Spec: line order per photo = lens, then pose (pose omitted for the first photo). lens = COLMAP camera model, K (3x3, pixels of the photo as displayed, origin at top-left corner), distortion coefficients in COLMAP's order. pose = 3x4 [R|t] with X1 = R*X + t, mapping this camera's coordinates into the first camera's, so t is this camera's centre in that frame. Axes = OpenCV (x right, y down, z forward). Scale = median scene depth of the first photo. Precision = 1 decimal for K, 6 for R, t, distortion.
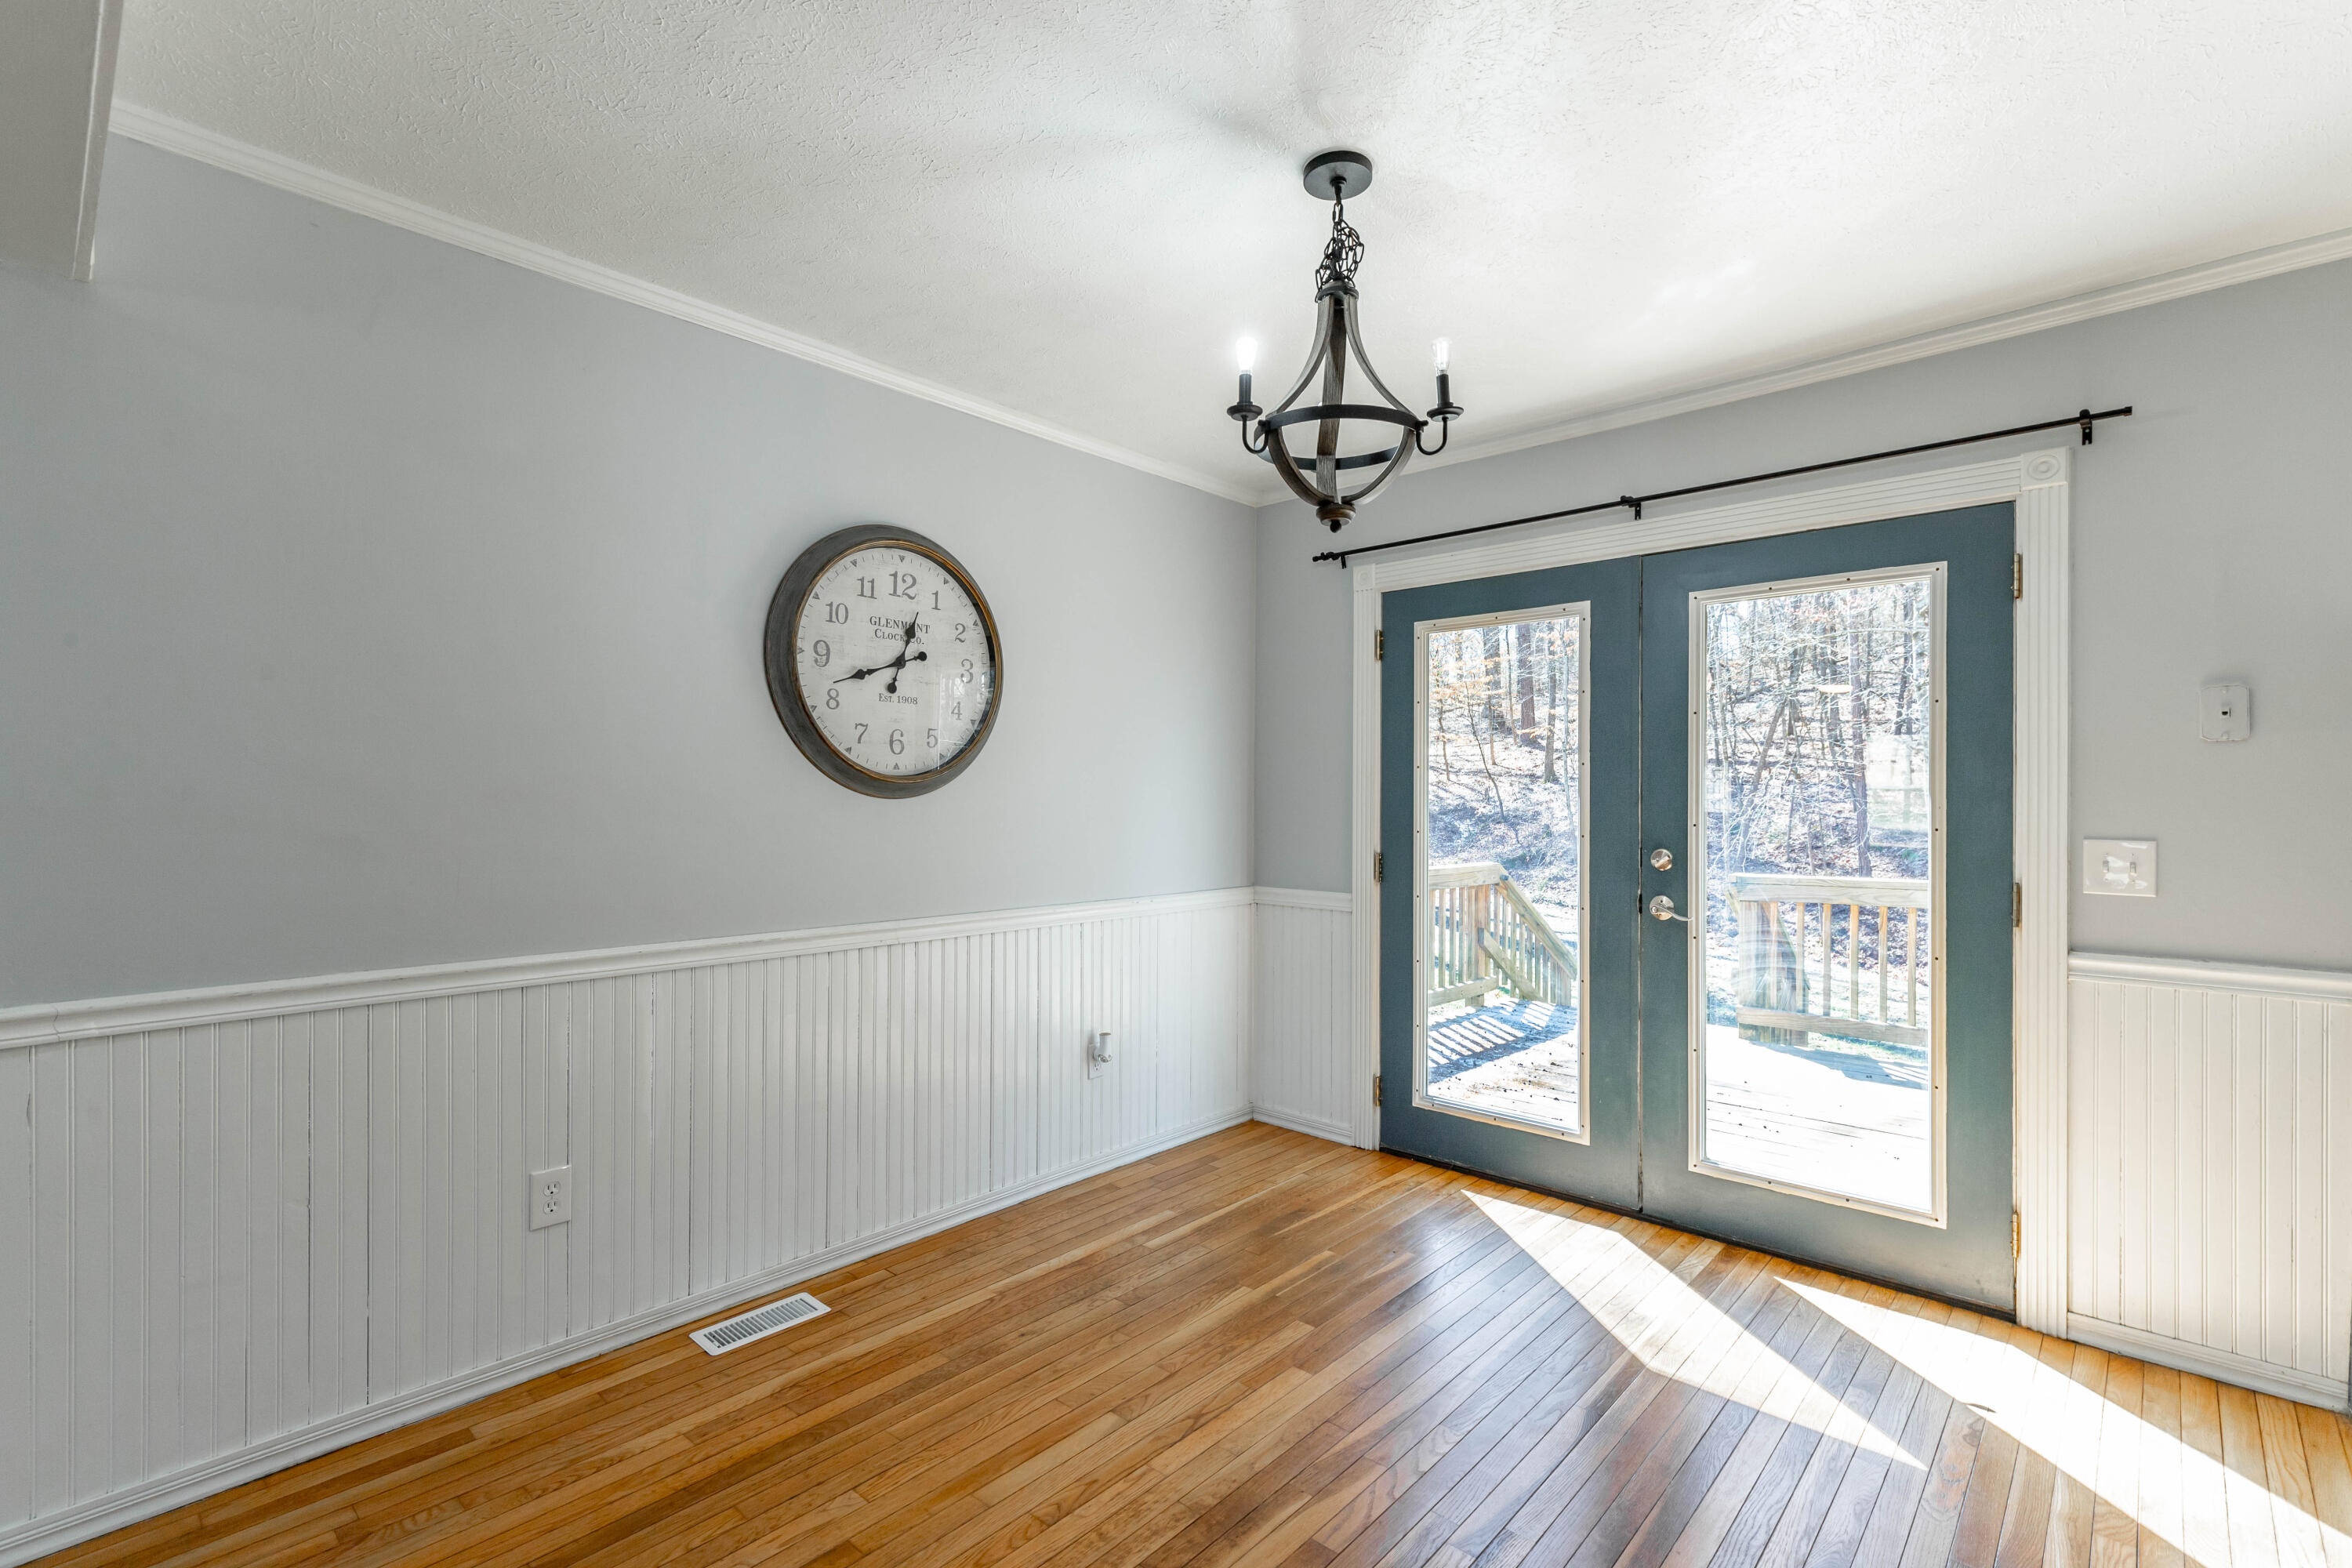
lens RADIAL K [[1066.2, 0, 1166.1], [0, 1066.2, 804.6], [0, 0, 1]] dist [0.010910, 0.000140]
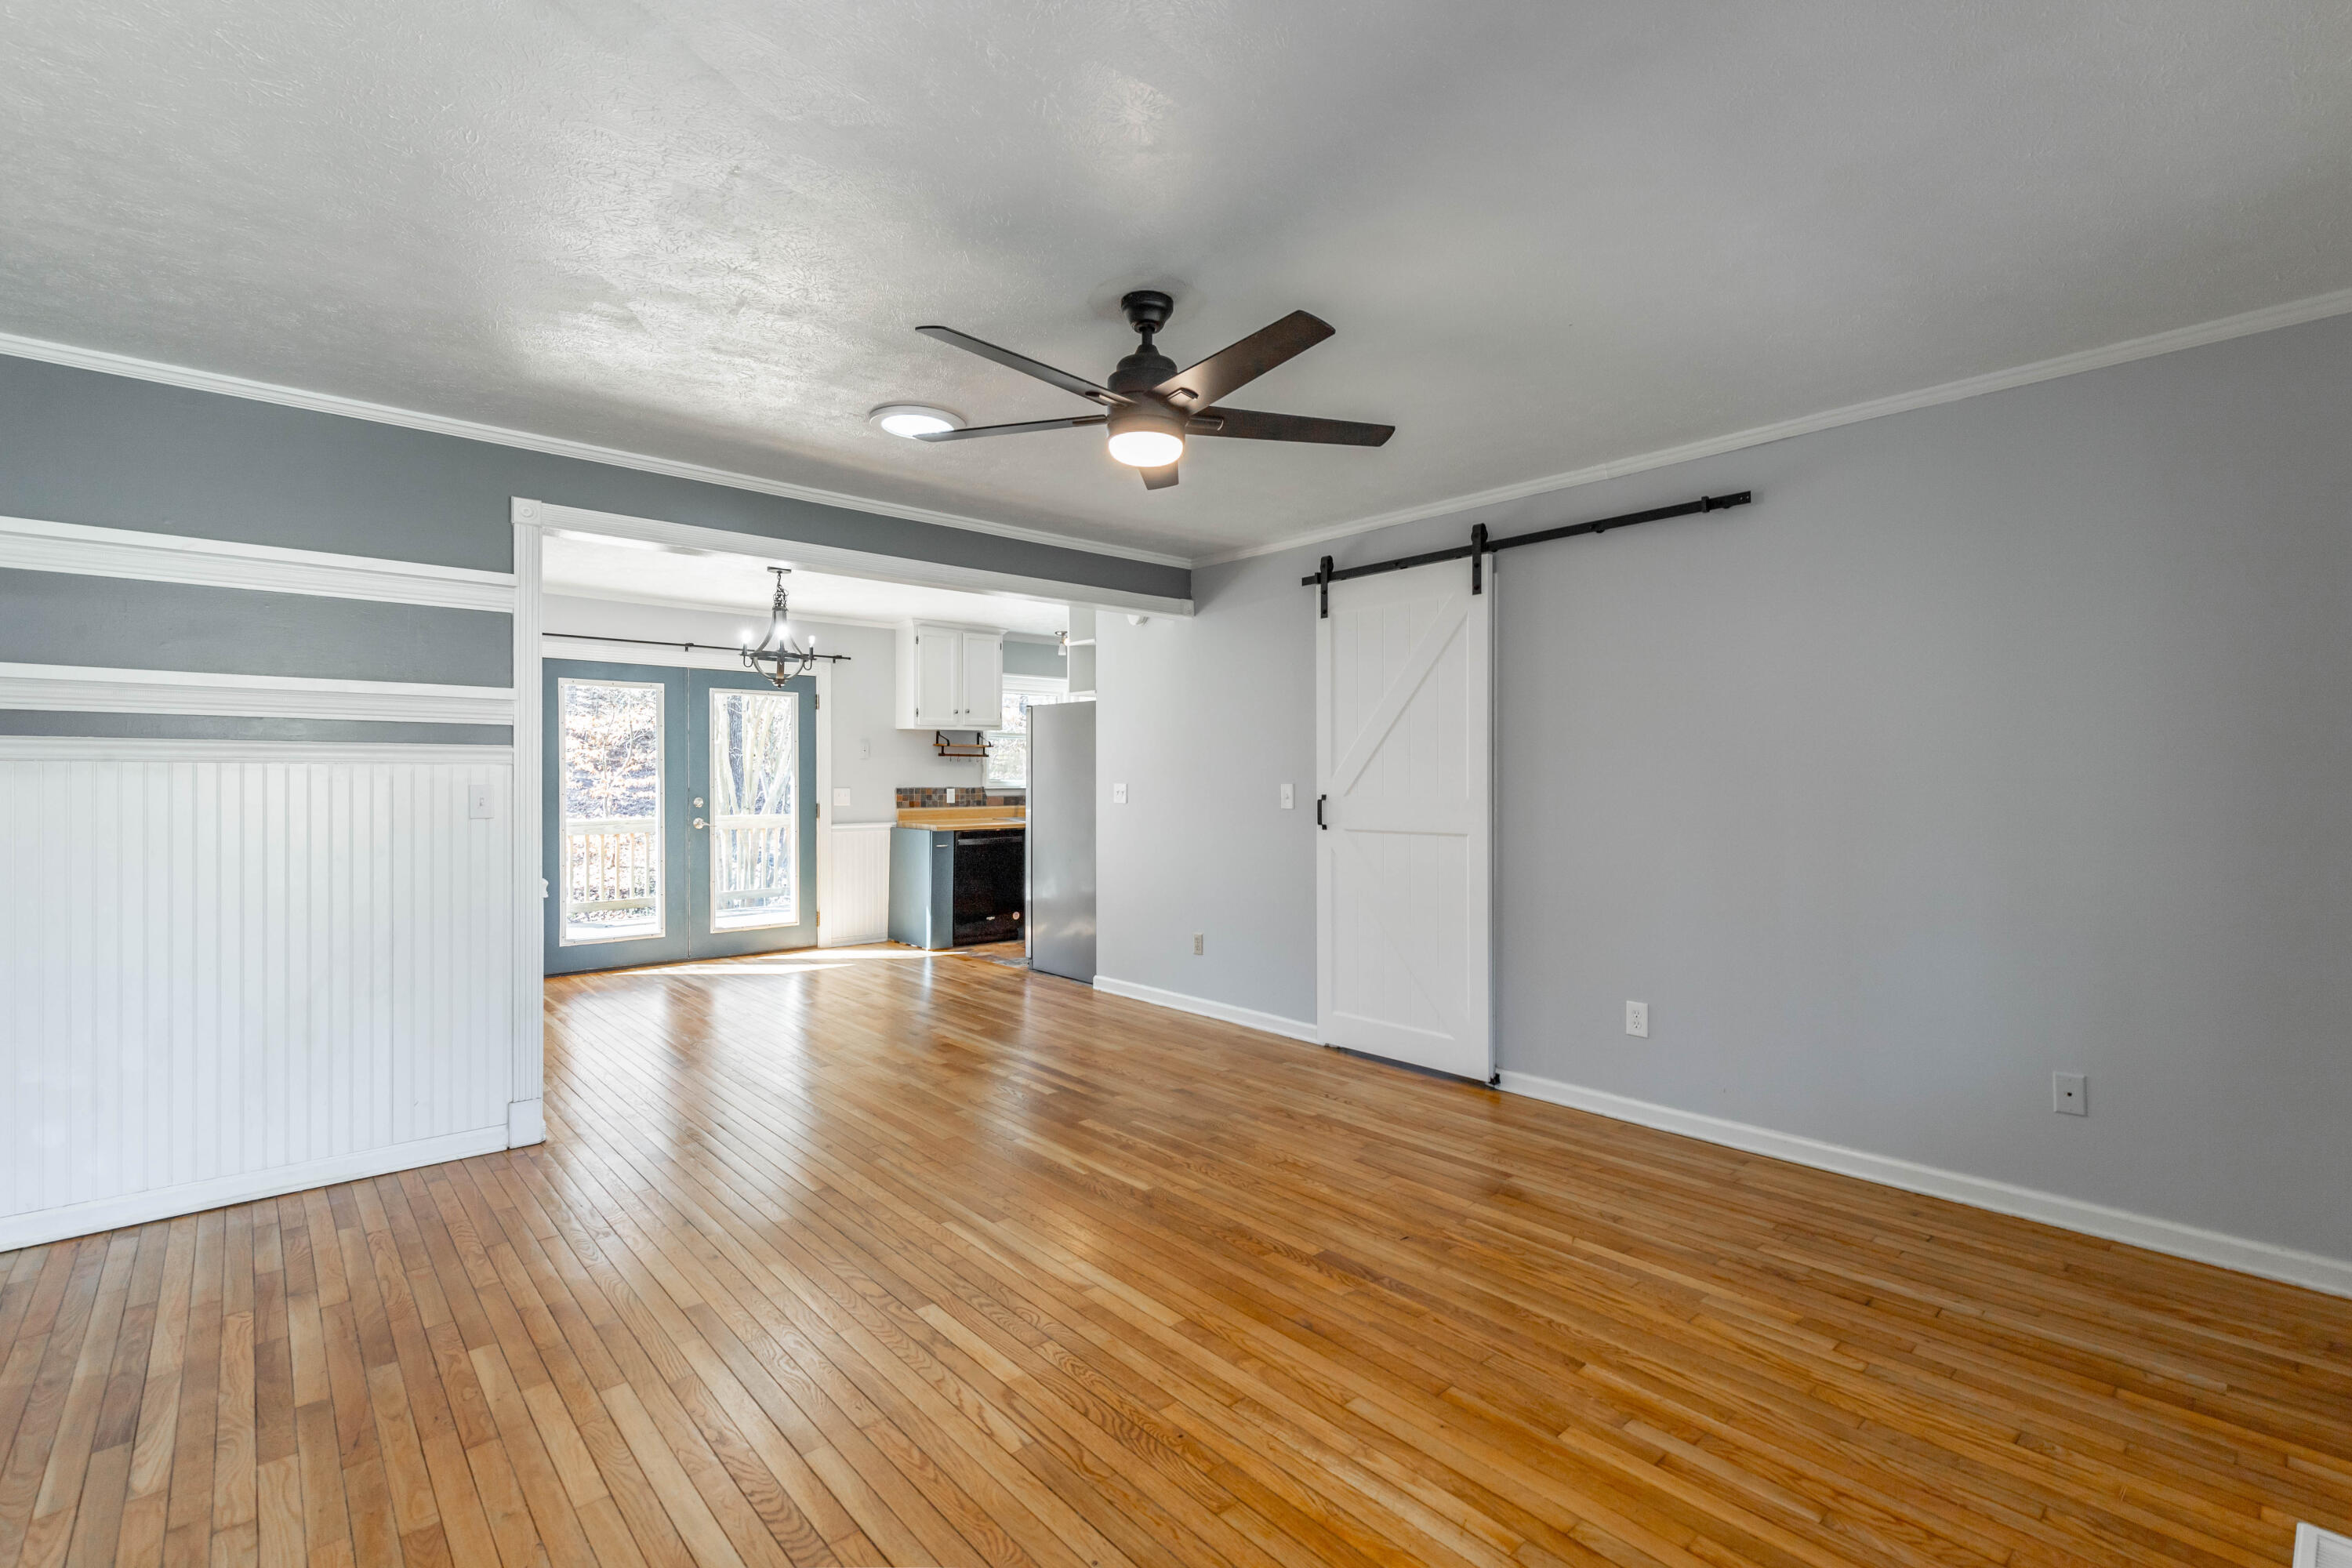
lens RADIAL K [[1066.2, 0, 1199.7], [0, 1066.2, 777.6], [0, 0, 1]] dist [0.010910, 0.000140]
pose [[0.086067, -0.007139, 0.996264, -1.886214], [0.007150, 0.999953, 0.006548, -0.009630], [-0.996264, 0.006560, 0.086114, -0.297112]]
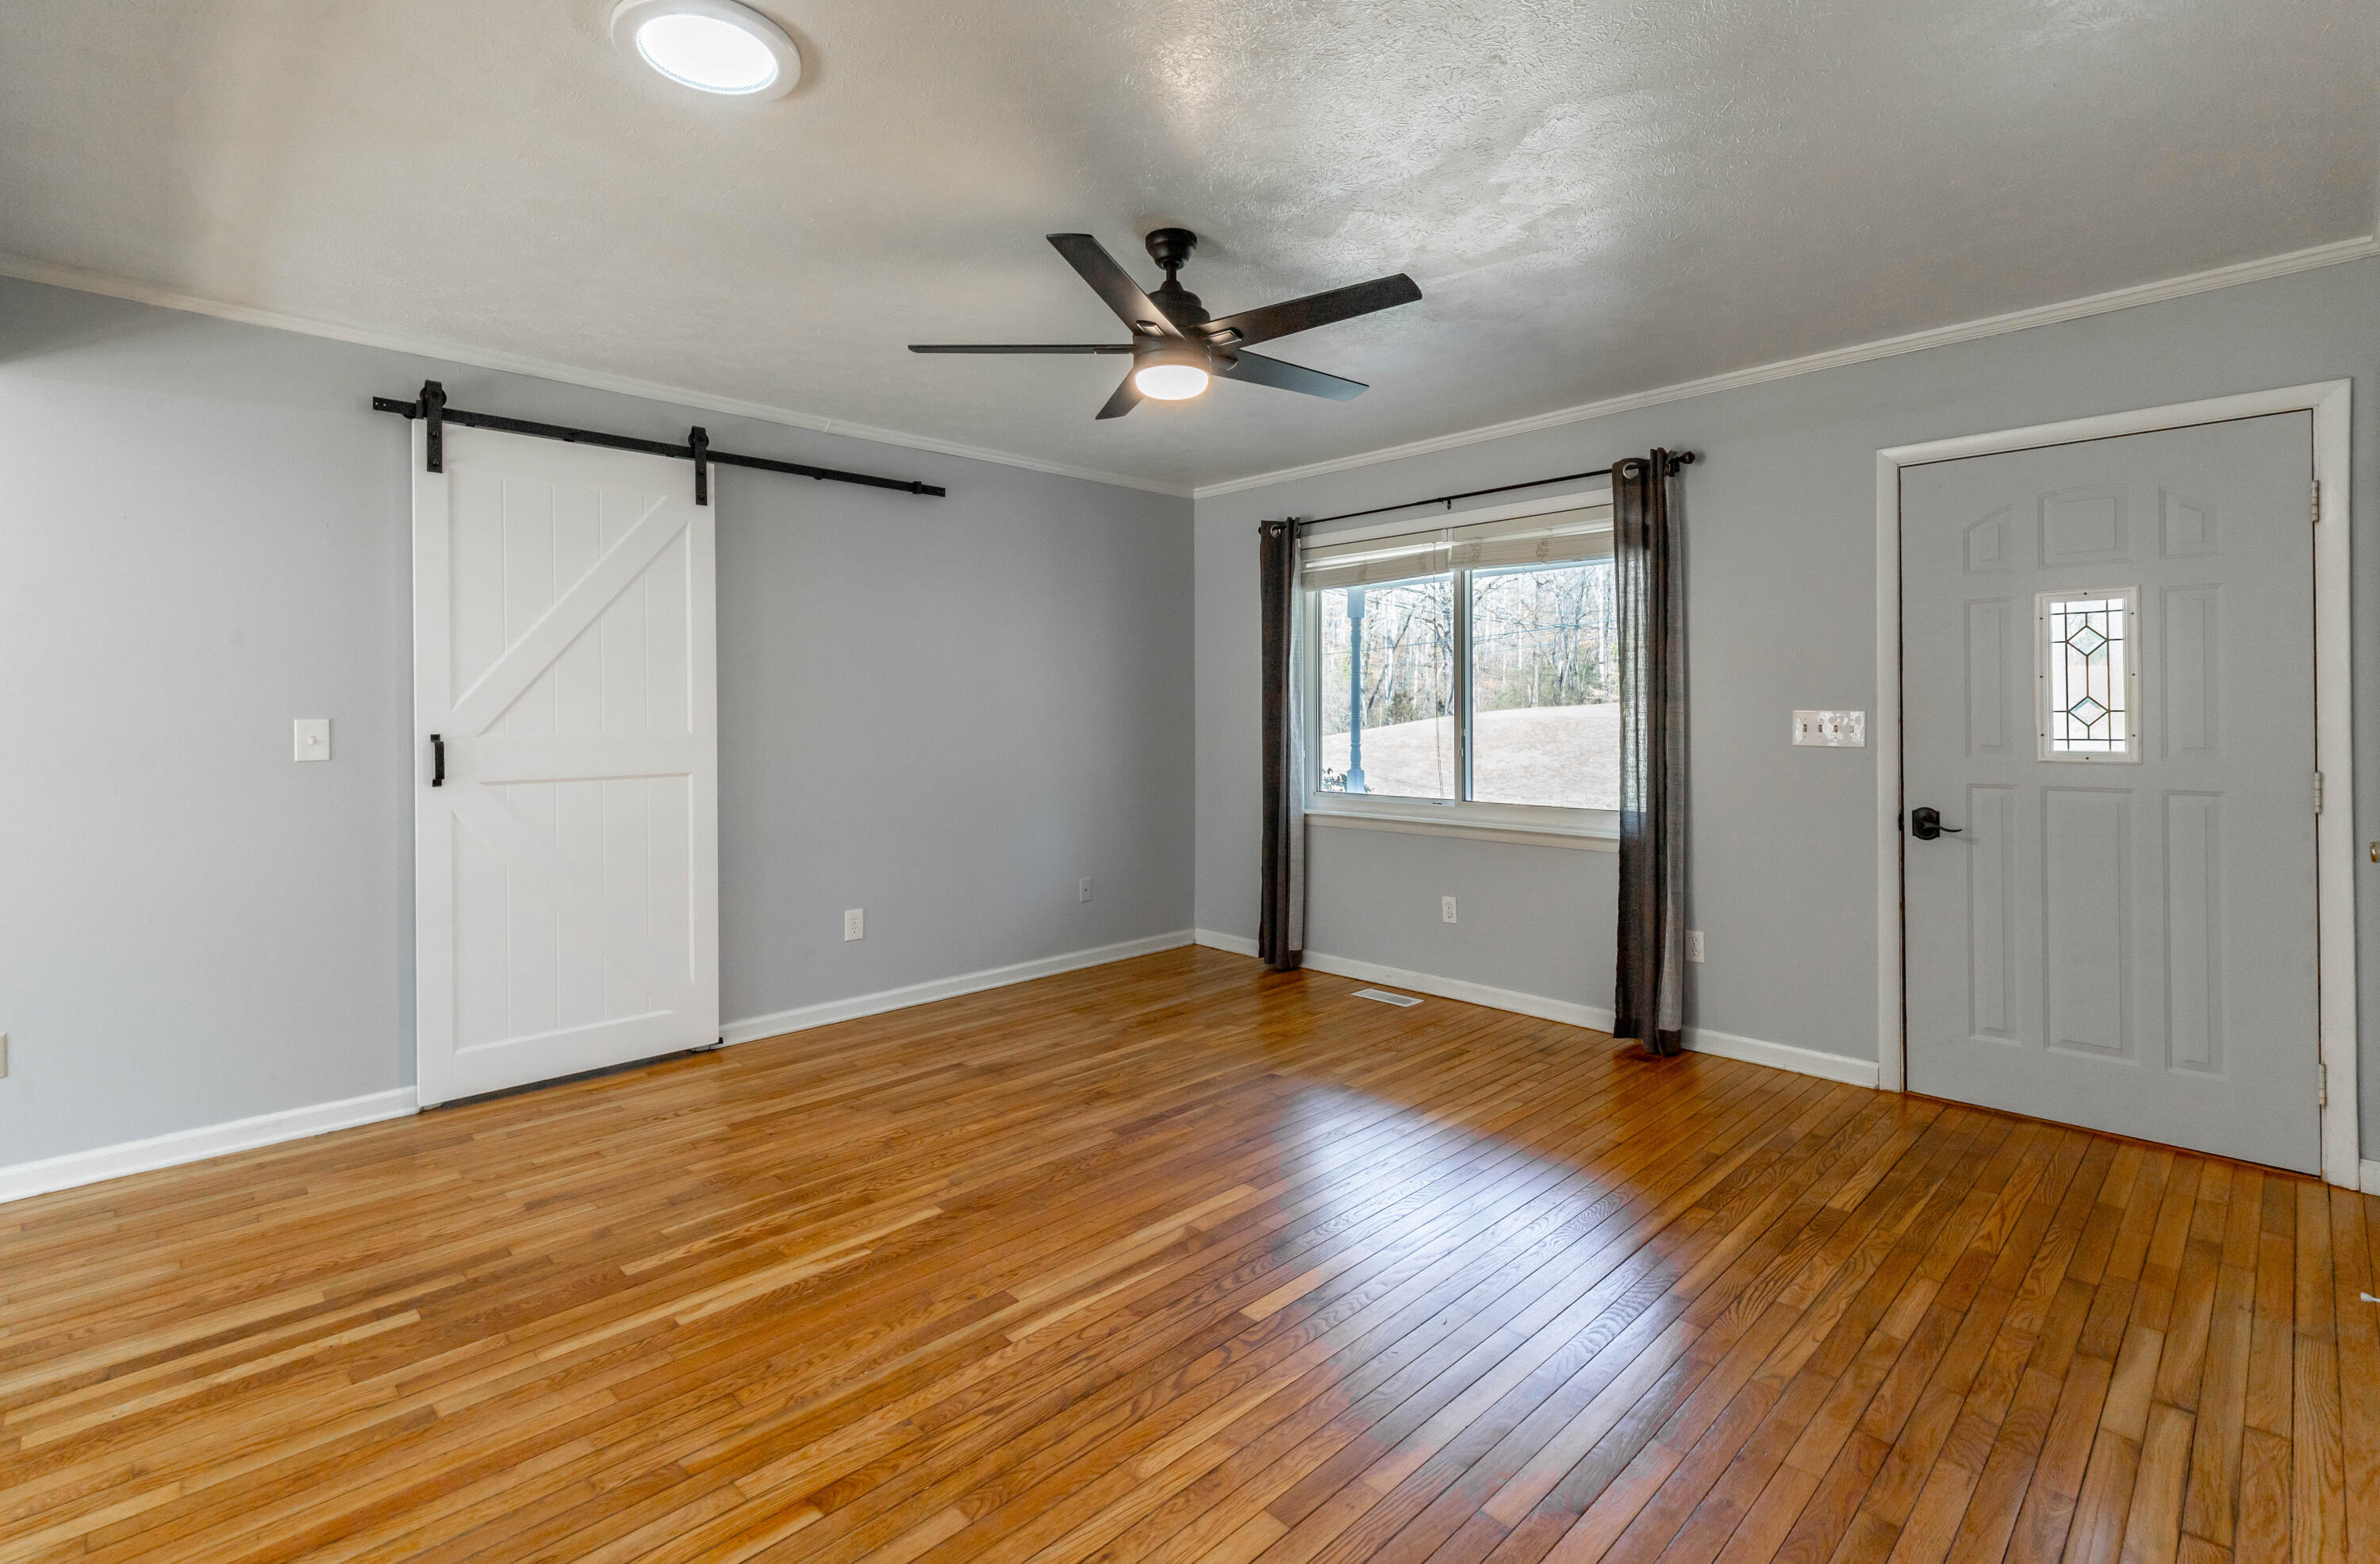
lens RADIAL K [[1079.0, 0, 1166.0], [0, 1079.0, 700.2], [0, 0, 1]] dist [0.010910, 0.000140]
pose [[-0.998203, -0.002520, 0.059877, -1.006842], [-0.002828, 0.999983, -0.005051, -0.002584], [-0.059863, -0.005211, -0.998193, 0.794520]]
